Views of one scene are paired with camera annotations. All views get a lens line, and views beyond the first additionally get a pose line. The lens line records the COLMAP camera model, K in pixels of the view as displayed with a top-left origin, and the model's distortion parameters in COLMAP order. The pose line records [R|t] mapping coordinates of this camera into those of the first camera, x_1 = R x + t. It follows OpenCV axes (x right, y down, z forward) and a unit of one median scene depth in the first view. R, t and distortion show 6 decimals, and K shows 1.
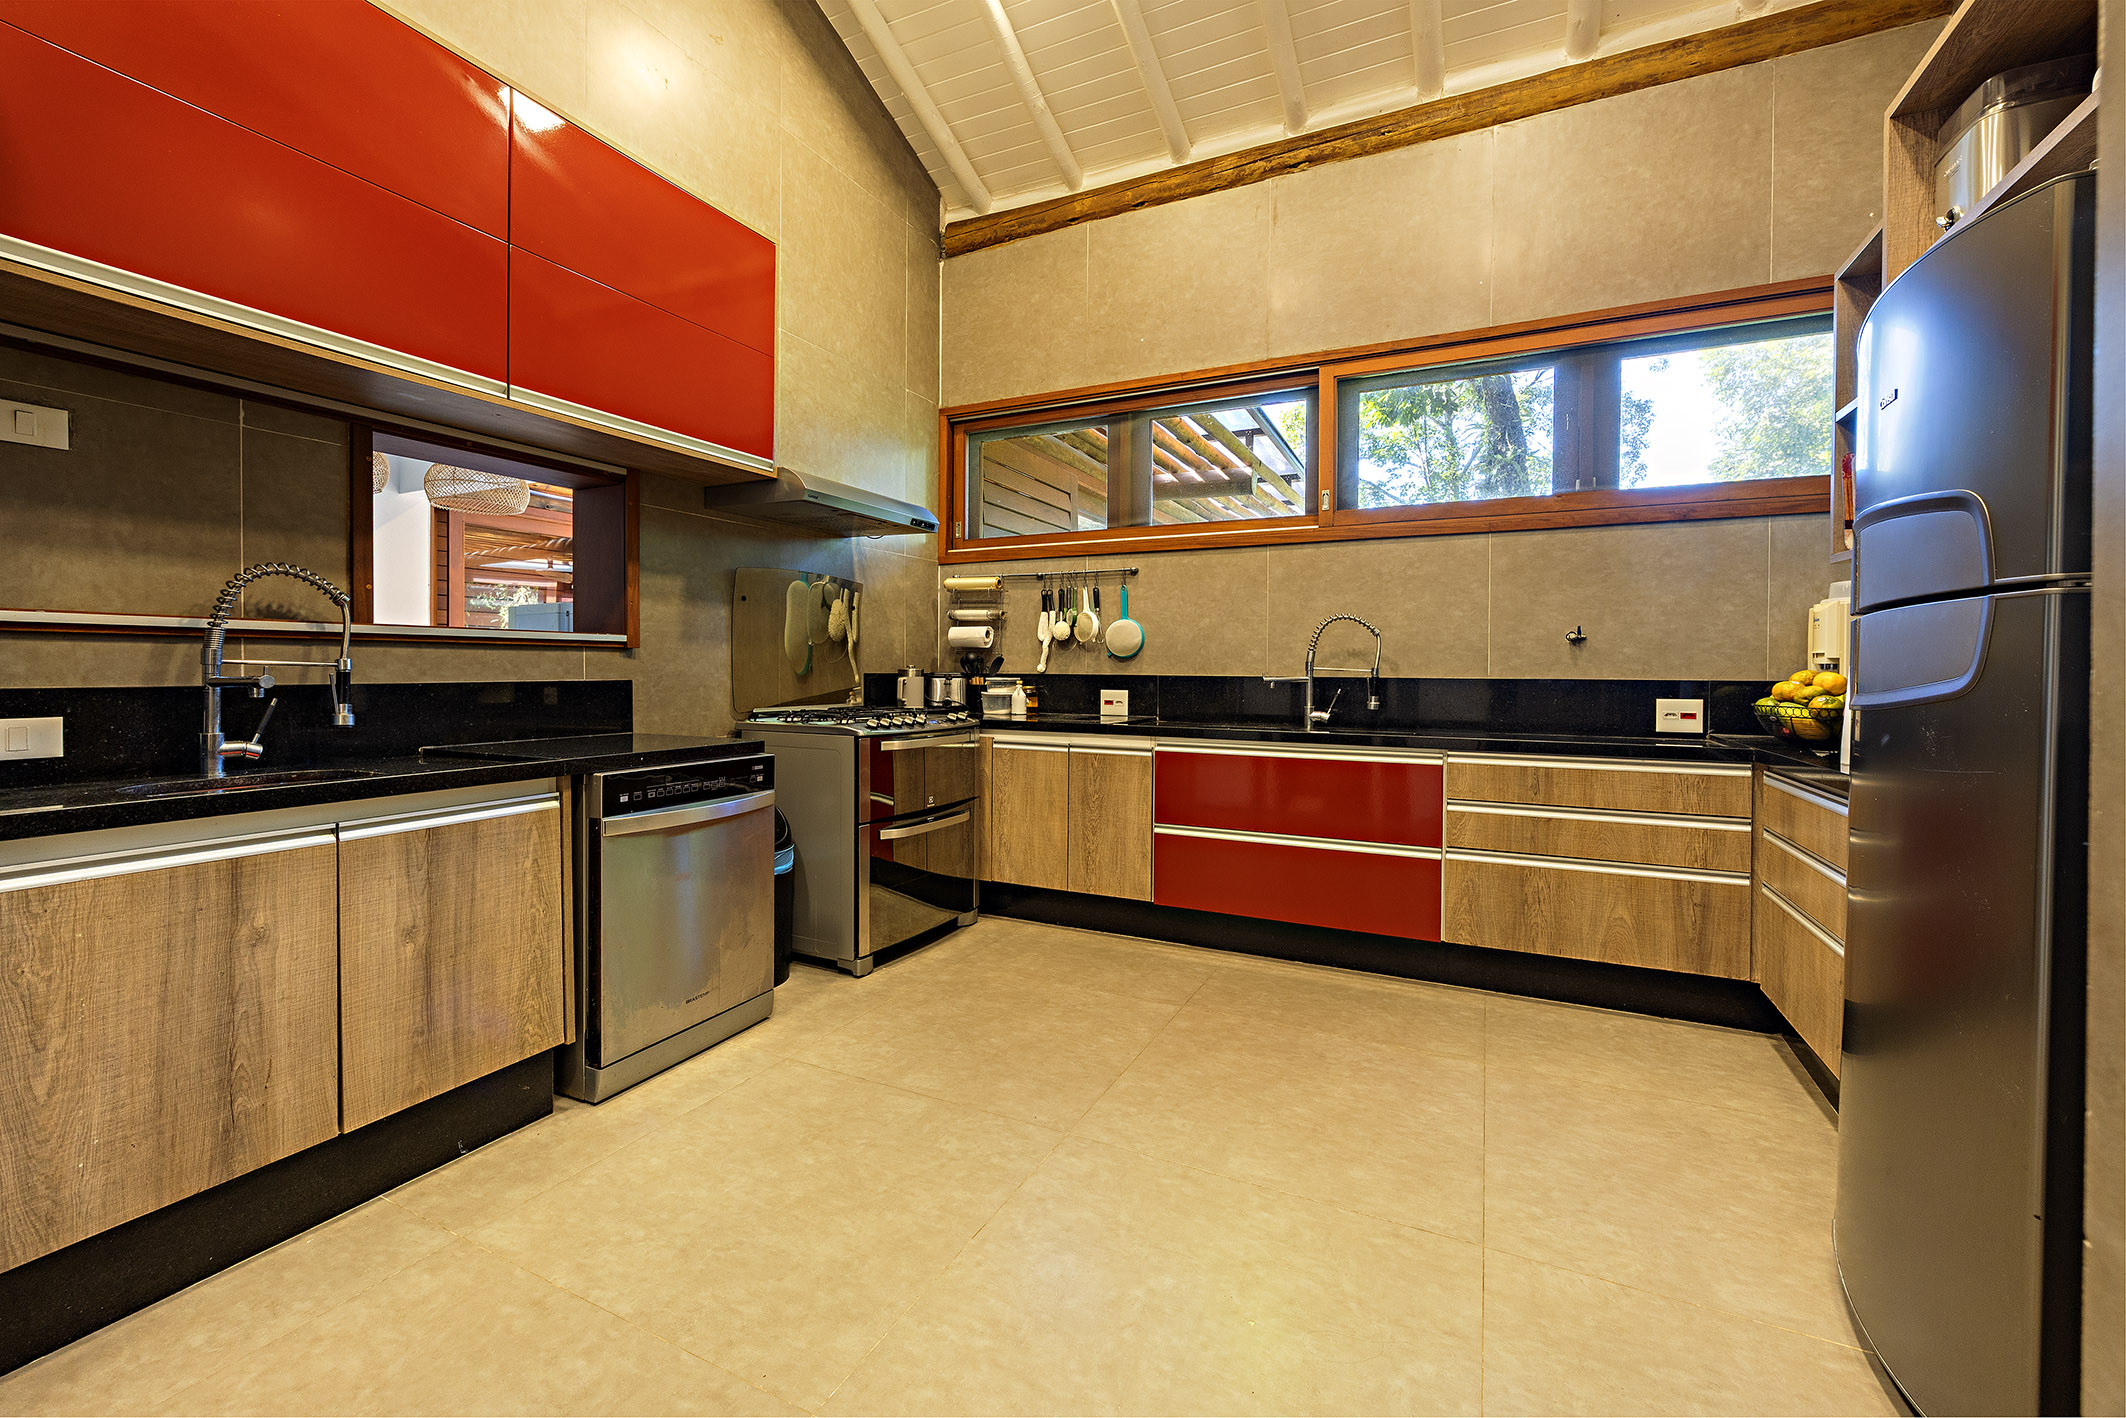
lens RADIAL K [[853.8, 0, 1057.4], [0, 853.8, 680.8], [0, 0, 1]] dist [-0.001807, -0.000206]
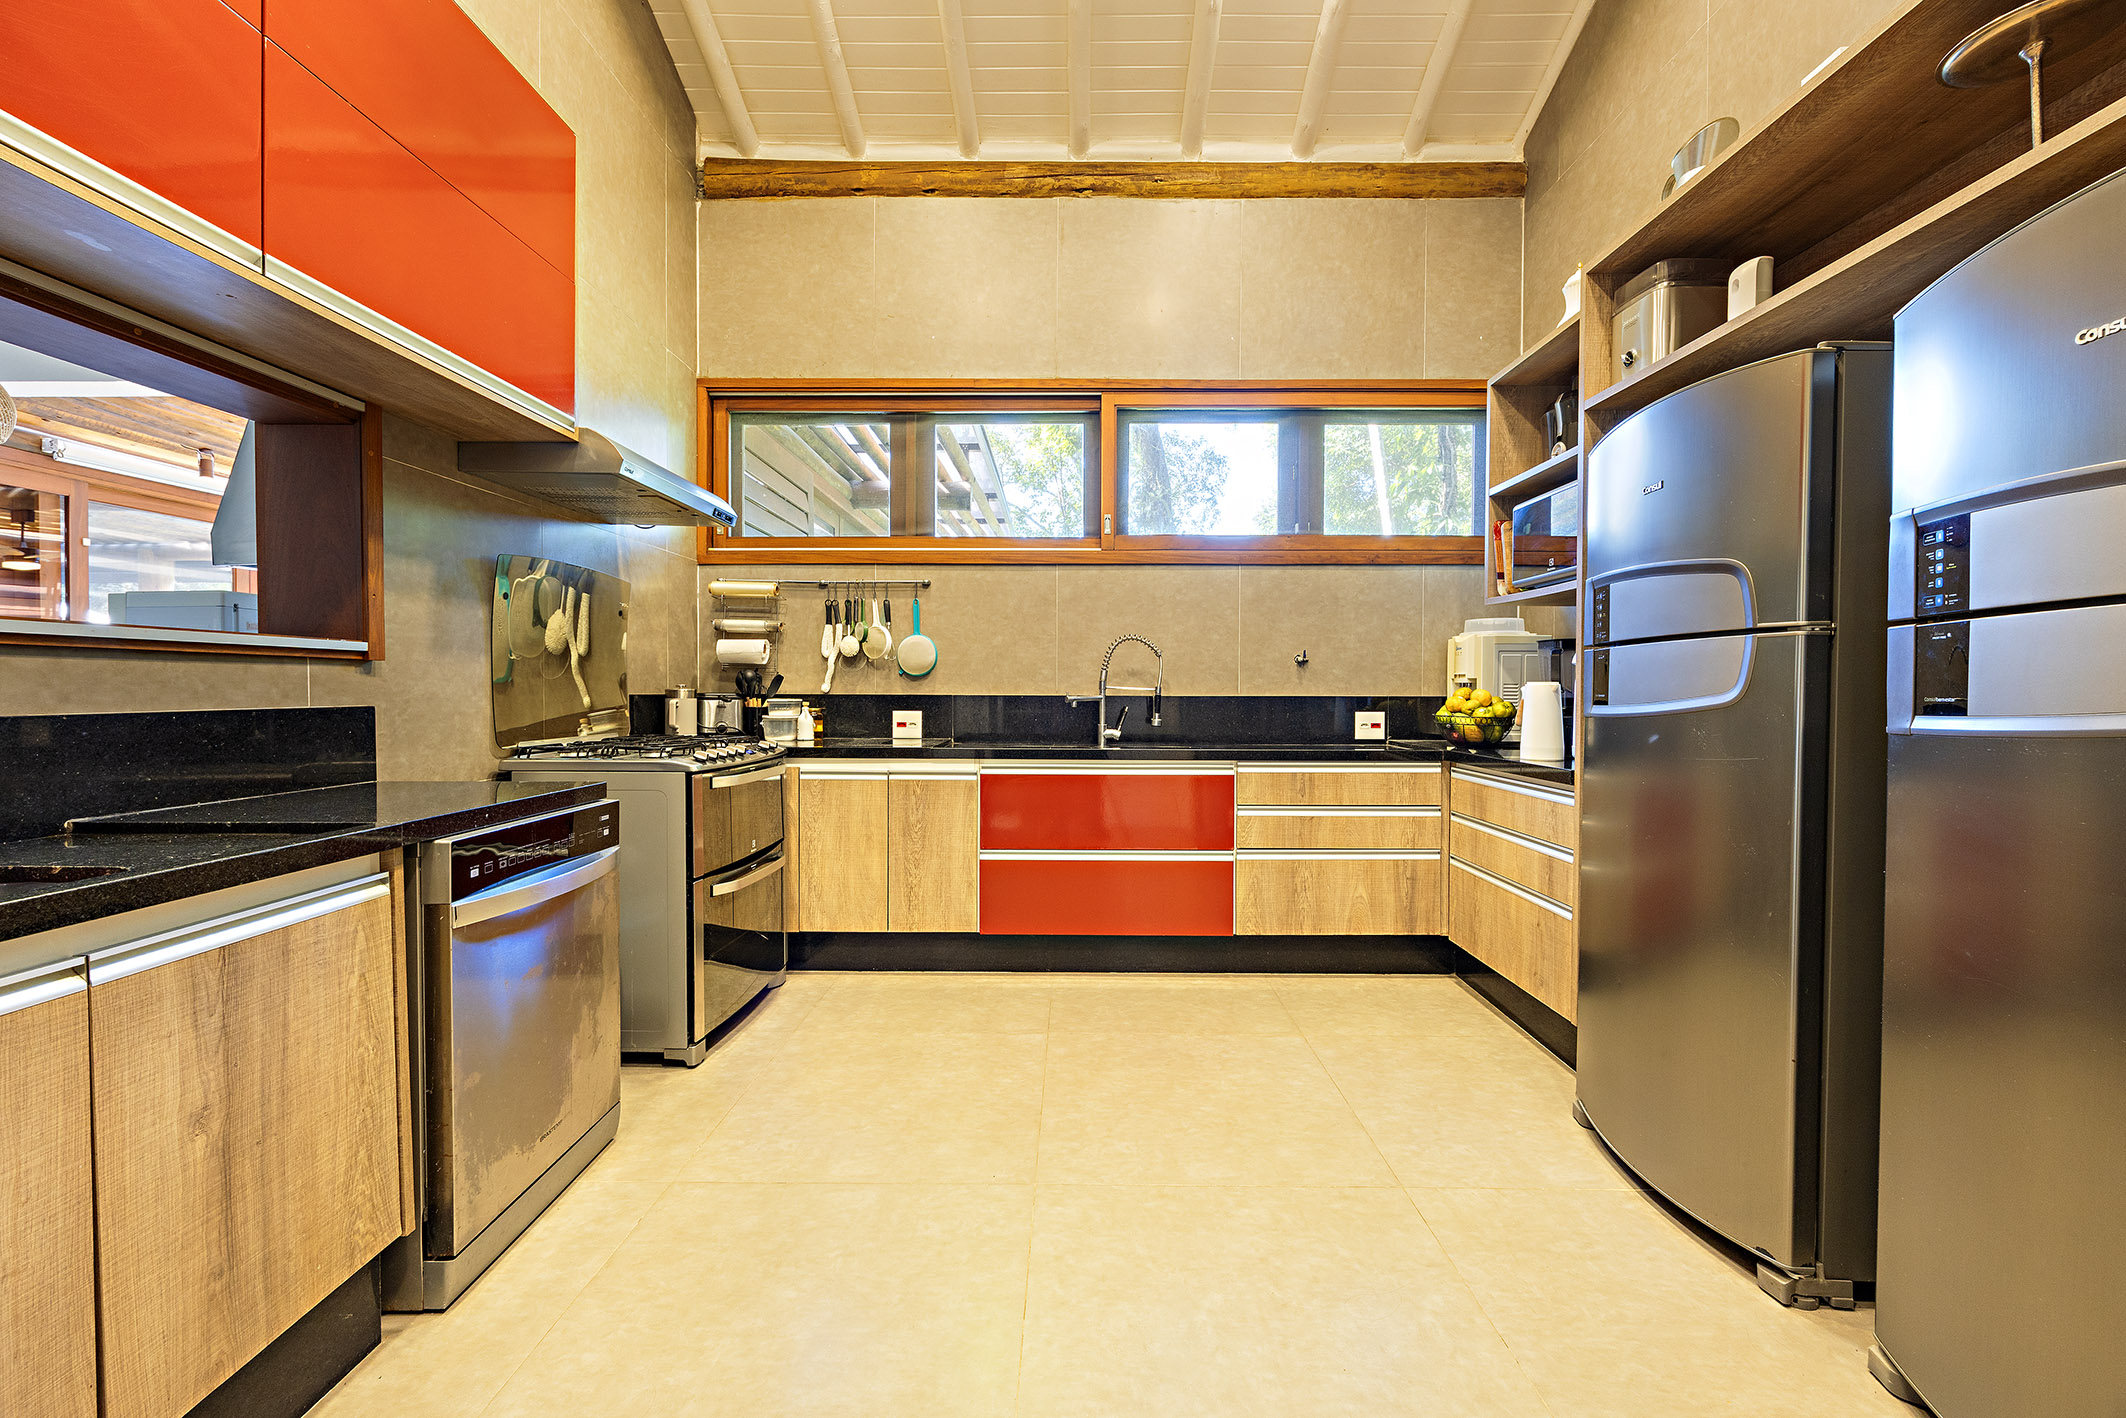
lens RADIAL K [[881.3, 0, 1063.0], [0, 881.3, 709.0], [0, 0, 1]] dist [-0.000676, -0.000284]
pose [[0.896555, -0.013309, 0.442733, -0.235963], [0.008836, 0.999887, 0.012166, -0.001773], [-0.442845, -0.006996, 0.896571, 0.075490]]
